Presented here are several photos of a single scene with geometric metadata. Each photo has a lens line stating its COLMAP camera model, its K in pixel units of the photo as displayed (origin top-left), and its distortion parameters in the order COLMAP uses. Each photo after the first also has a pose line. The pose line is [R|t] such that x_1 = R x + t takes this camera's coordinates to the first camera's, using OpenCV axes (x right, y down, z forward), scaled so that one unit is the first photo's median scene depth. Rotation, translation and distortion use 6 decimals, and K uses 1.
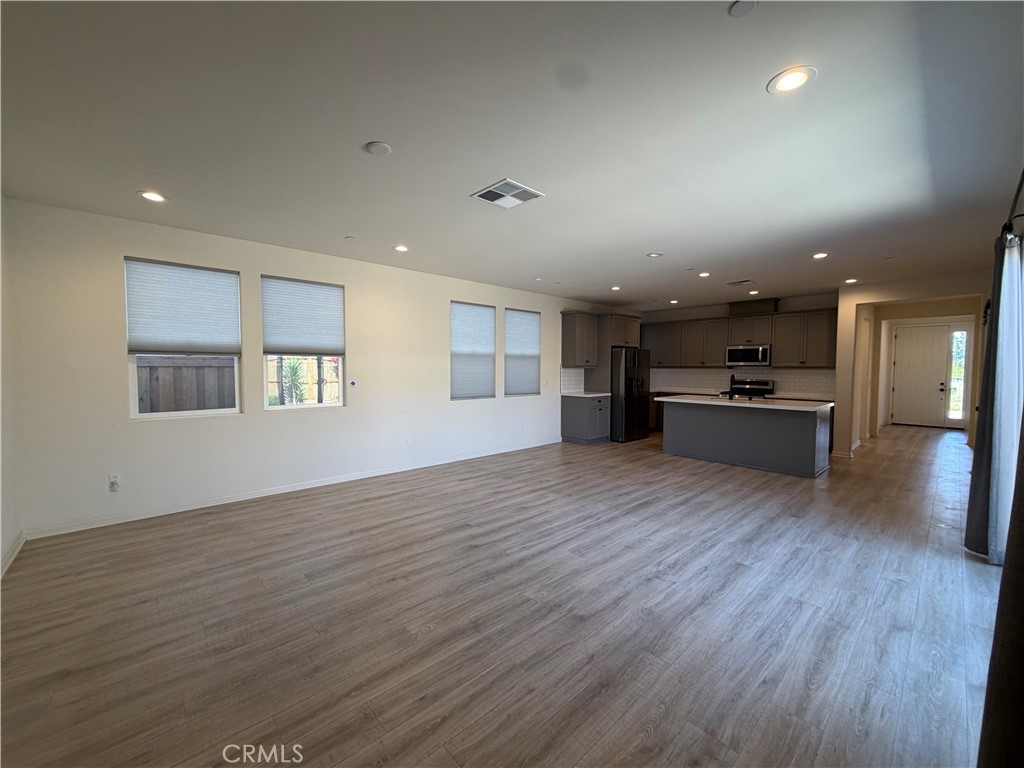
lens RADIAL K [[409.7, 0, 508.0], [0, 409.7, 384.4], [0, 0, 1]] dist [-0.000175, 0.000360]
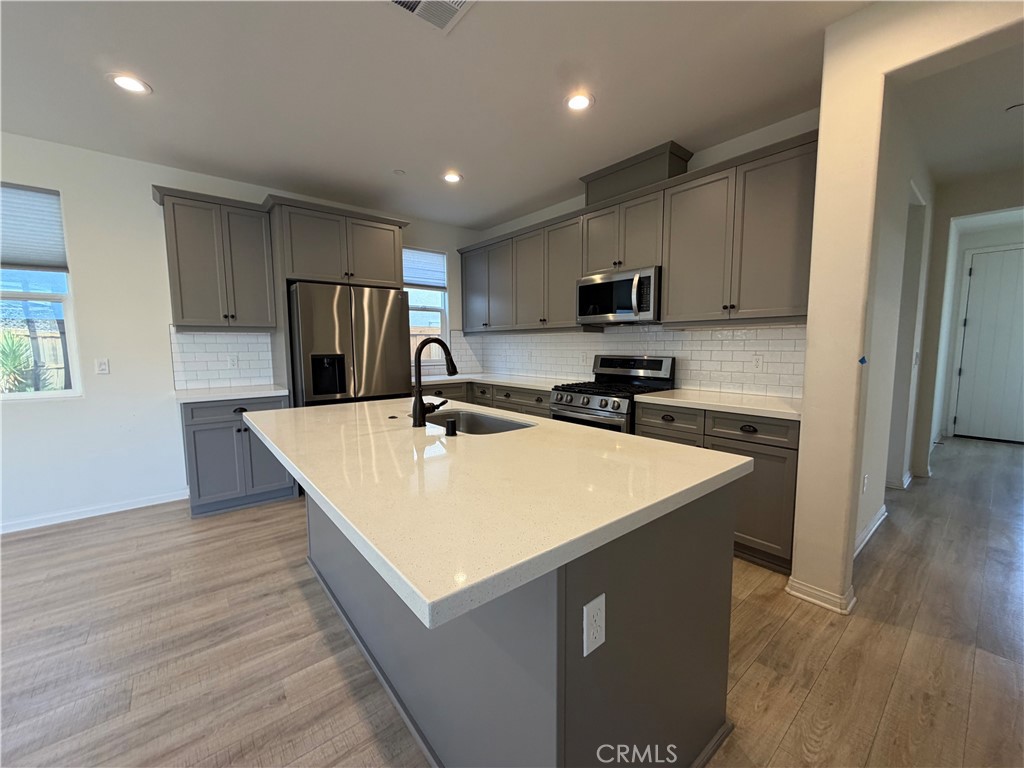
lens RADIAL K [[409.7, 0, 508.0], [0, 409.7, 384.4], [0, 0, 1]] dist [-0.000175, 0.000360]
pose [[0.998557, -0.002327, -0.053649, 0.811912], [0.005502, 0.998237, 0.059095, -0.013575], [0.053417, -0.059305, 0.996810, 0.931802]]
